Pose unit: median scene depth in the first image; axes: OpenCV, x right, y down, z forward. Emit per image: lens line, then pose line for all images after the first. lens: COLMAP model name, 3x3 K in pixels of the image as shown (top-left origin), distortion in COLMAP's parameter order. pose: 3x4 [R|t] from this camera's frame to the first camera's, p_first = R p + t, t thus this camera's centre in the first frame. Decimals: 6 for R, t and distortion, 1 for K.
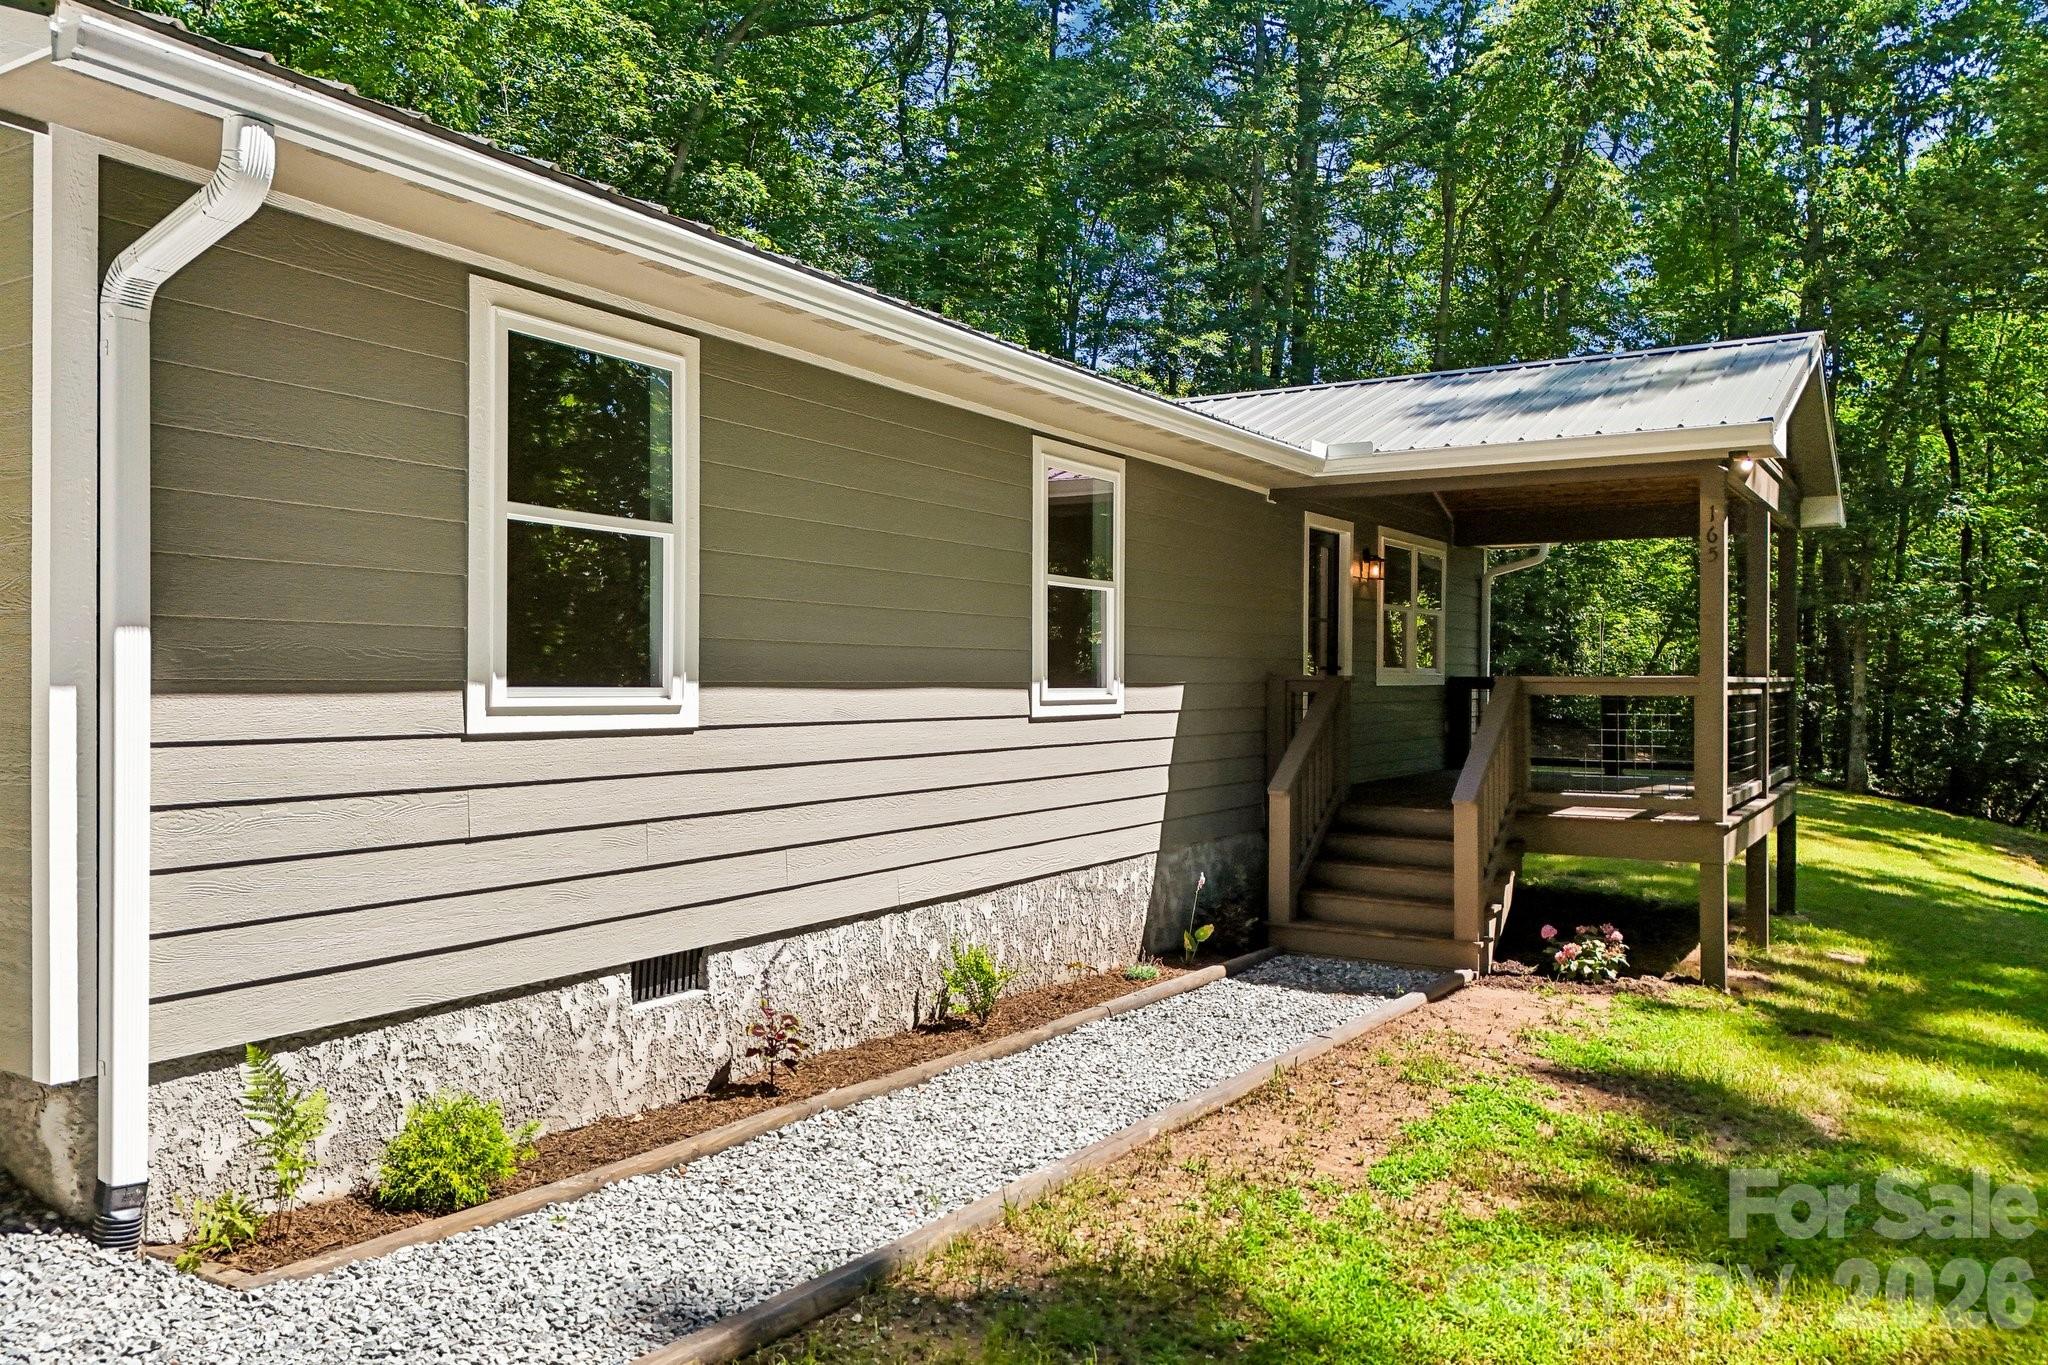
lens RADIAL K [[1504.8, 0, 1021.9], [0, 1504.8, 677.3], [0, 0, 1]] dist [0.076741, -0.082085]
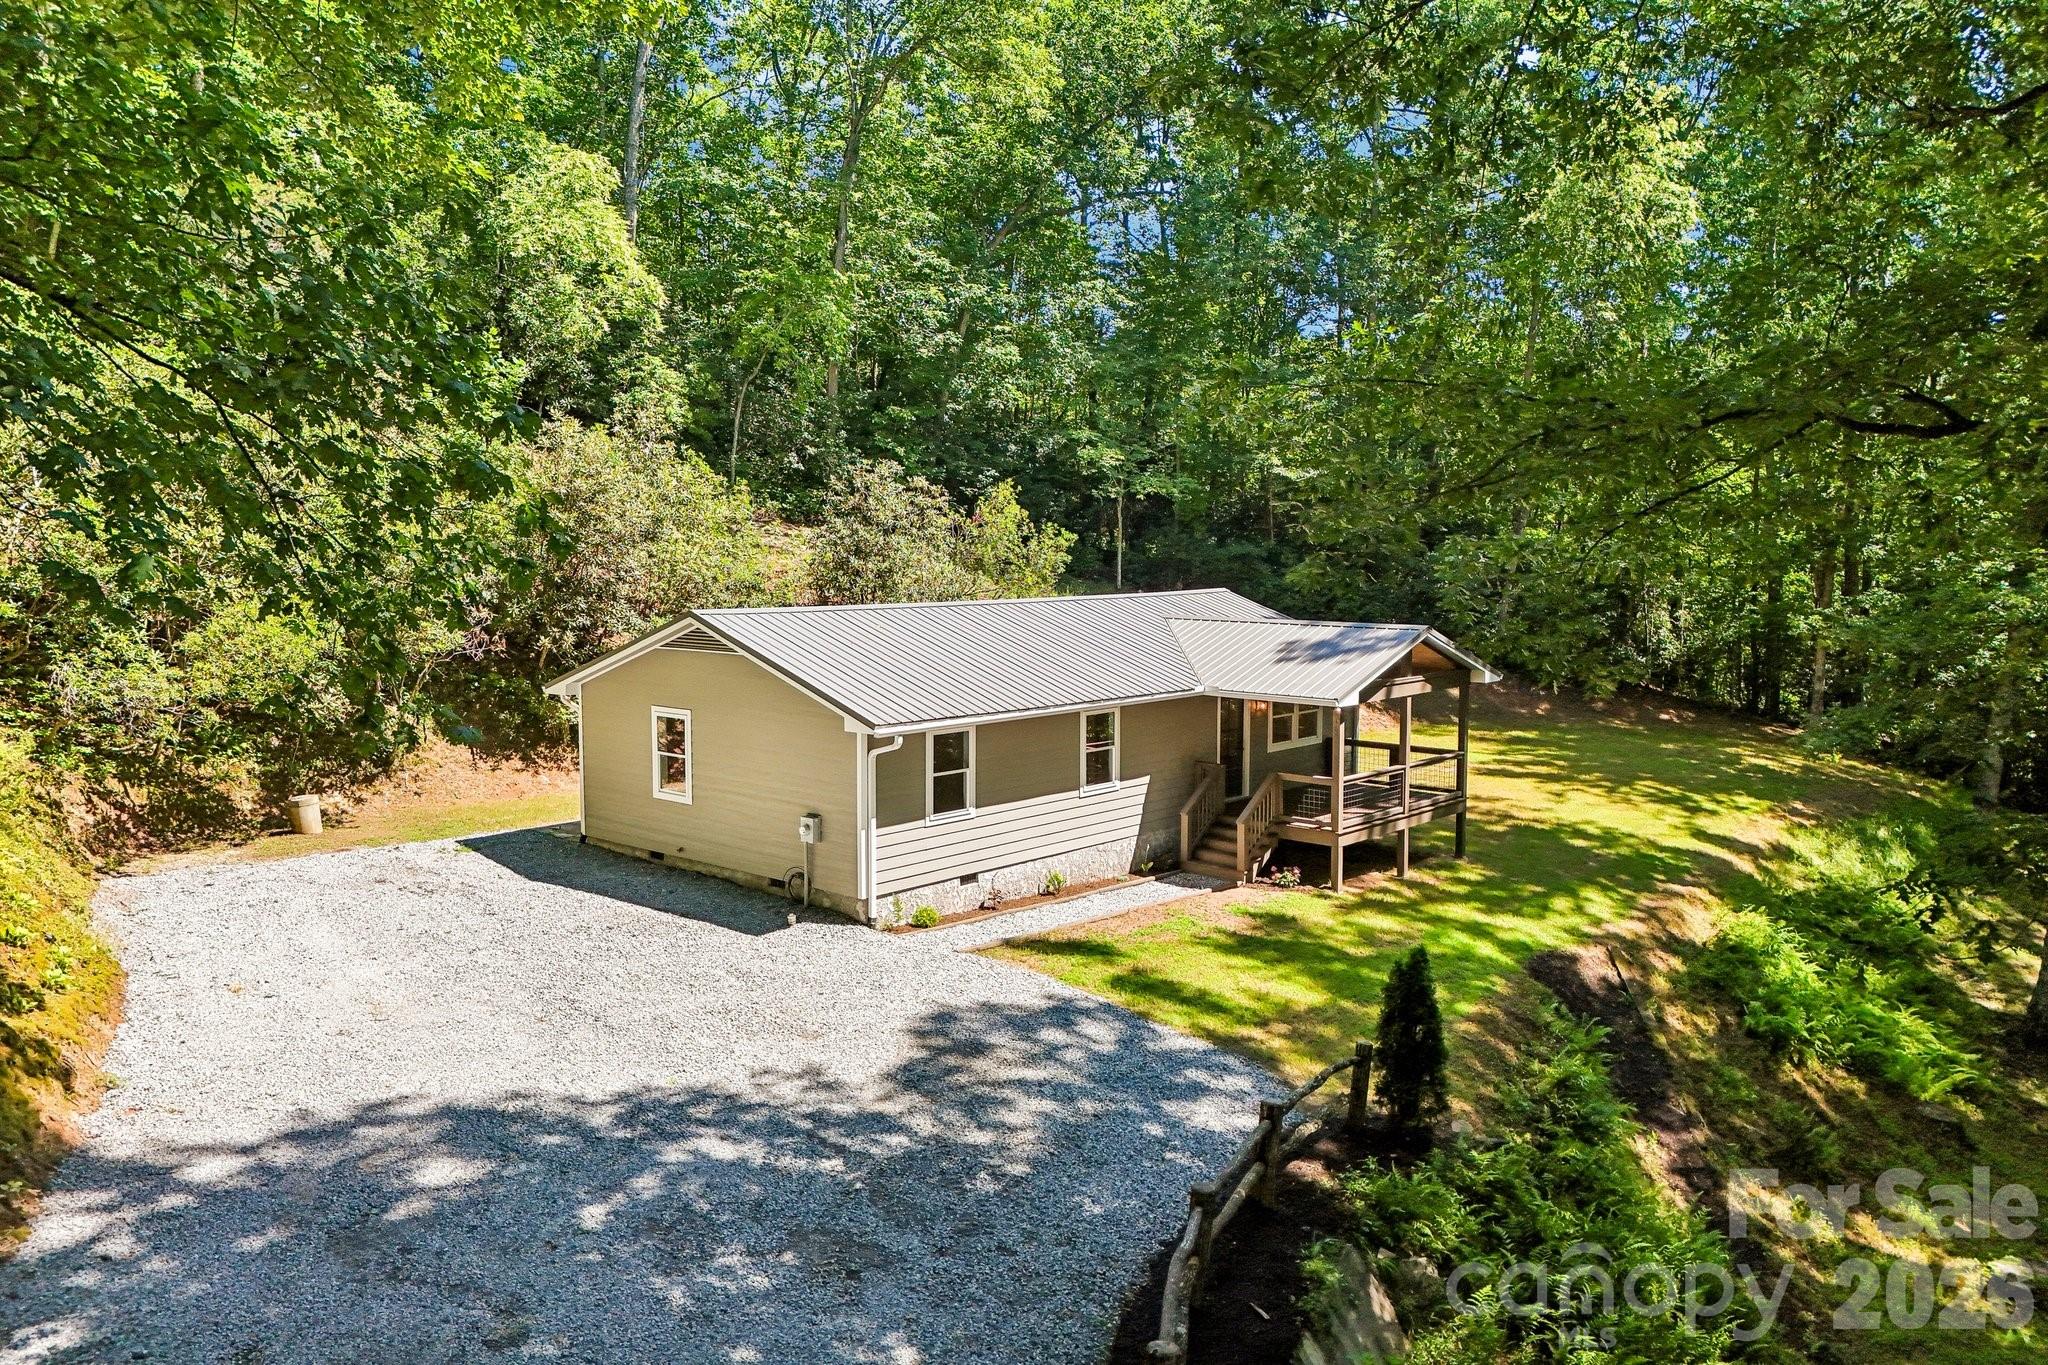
lens RADIAL K [[1478.5, 0, 1011.6], [0, 1478.5, 692.5], [0, 0, 1]] dist [0.125739, -0.102774]
pose [[0.981762, 0.014577, -0.189557, 0.387220], [0.004948, 0.994759, 0.102129, -0.438311], [0.190052, -0.101204, 0.976544, -1.739006]]
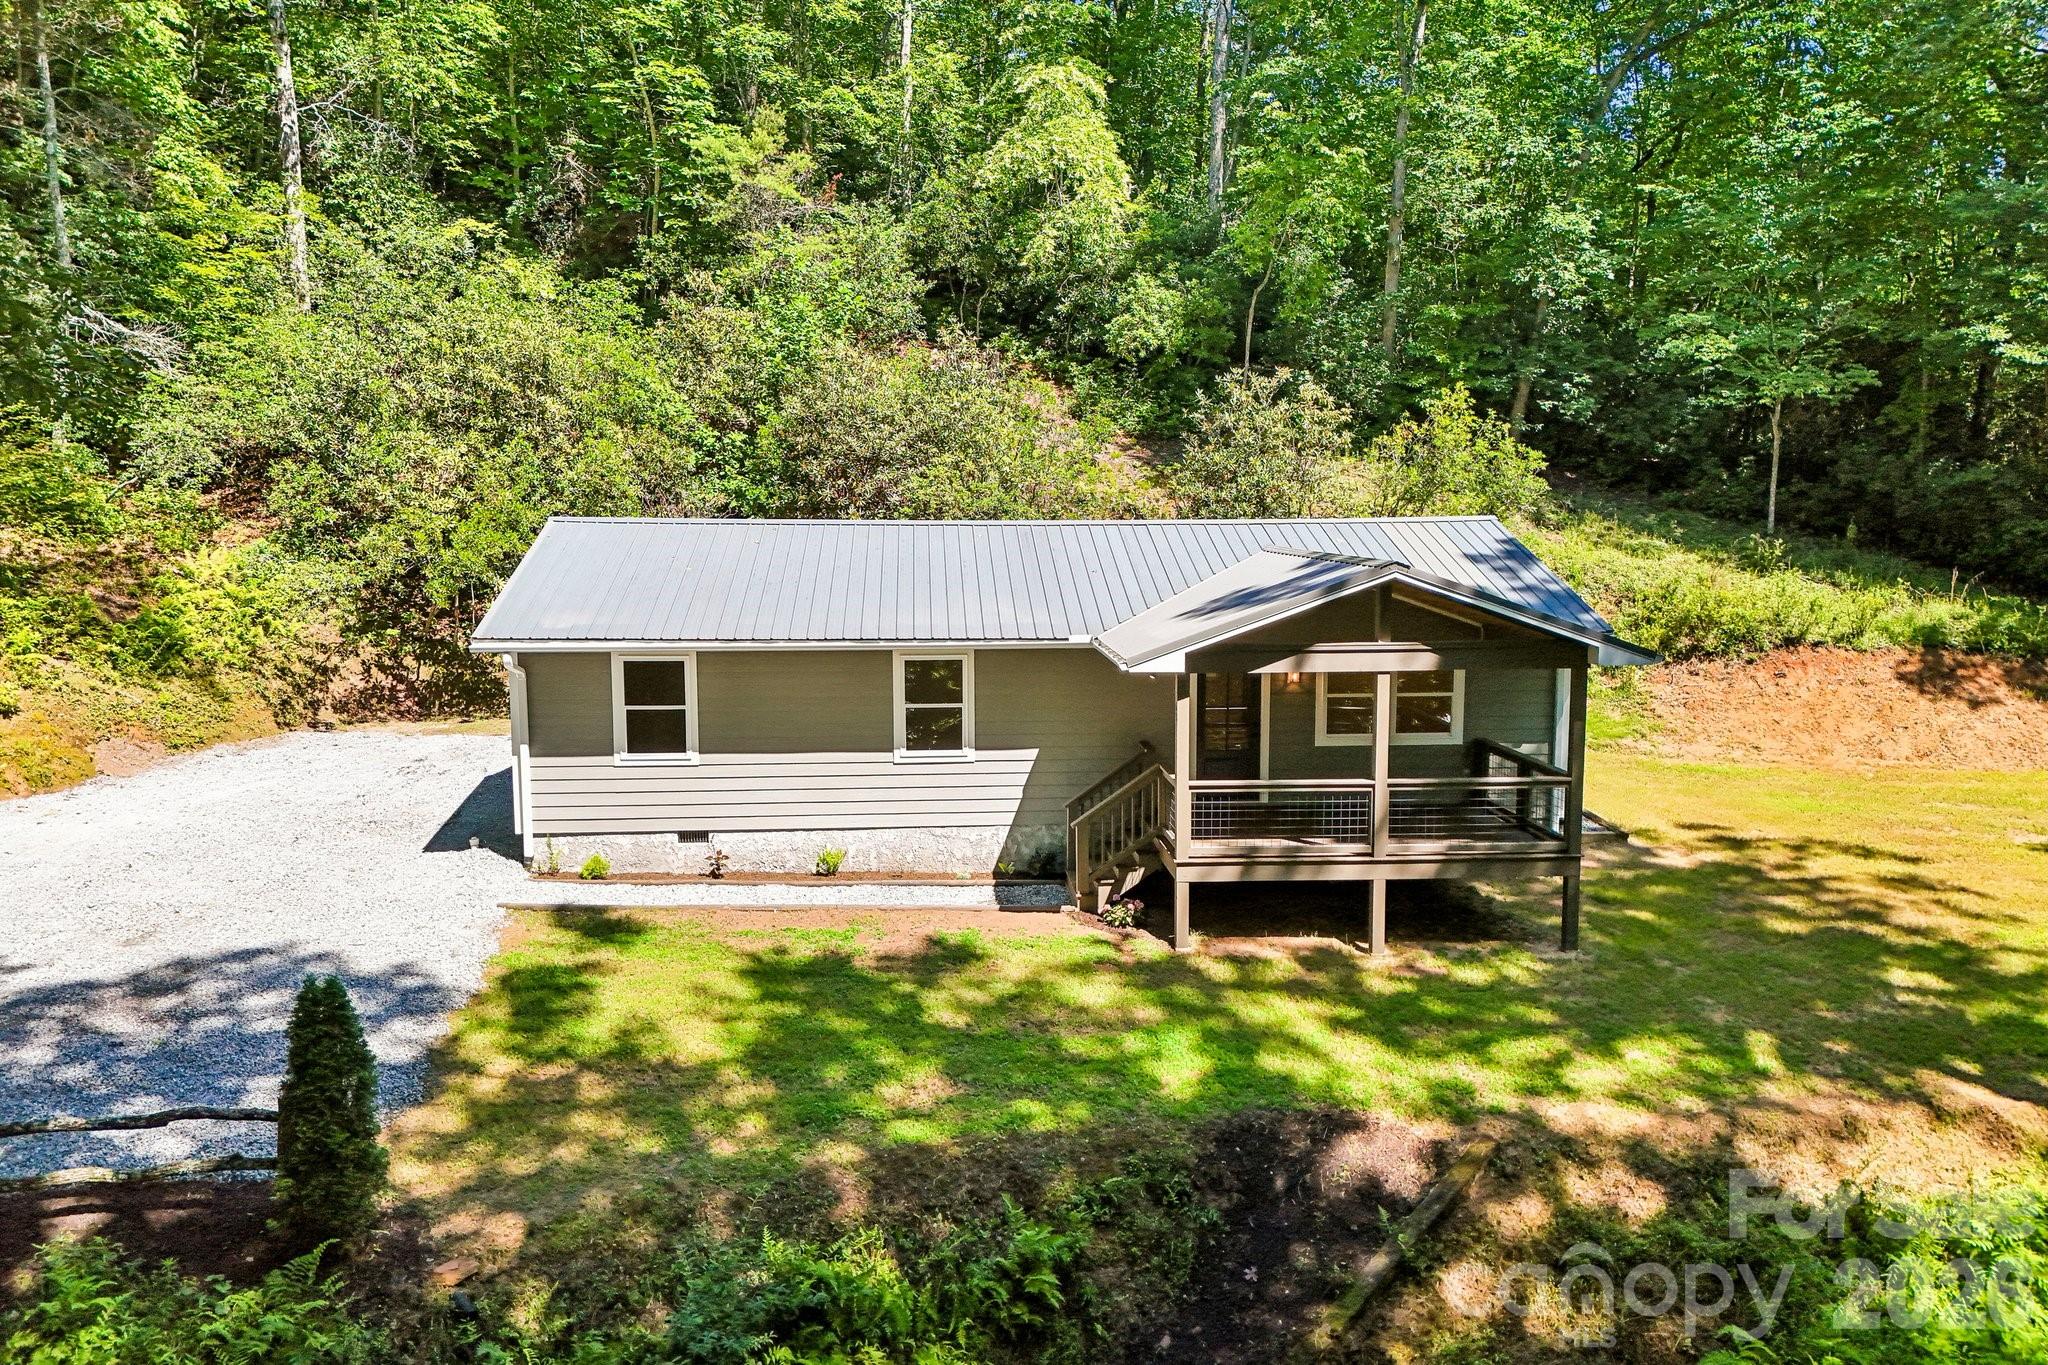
lens RADIAL K [[1494.3, 0, 1024.0], [0, 1494.3, 682.5], [0, 0, 1]] dist [0.092292, -0.110534]
pose [[0.584613, 0.091317, -0.806157, 1.828727], [0.003718, 0.993333, 0.115216, -0.337052], [0.811304, -0.070355, 0.580376, -0.208363]]
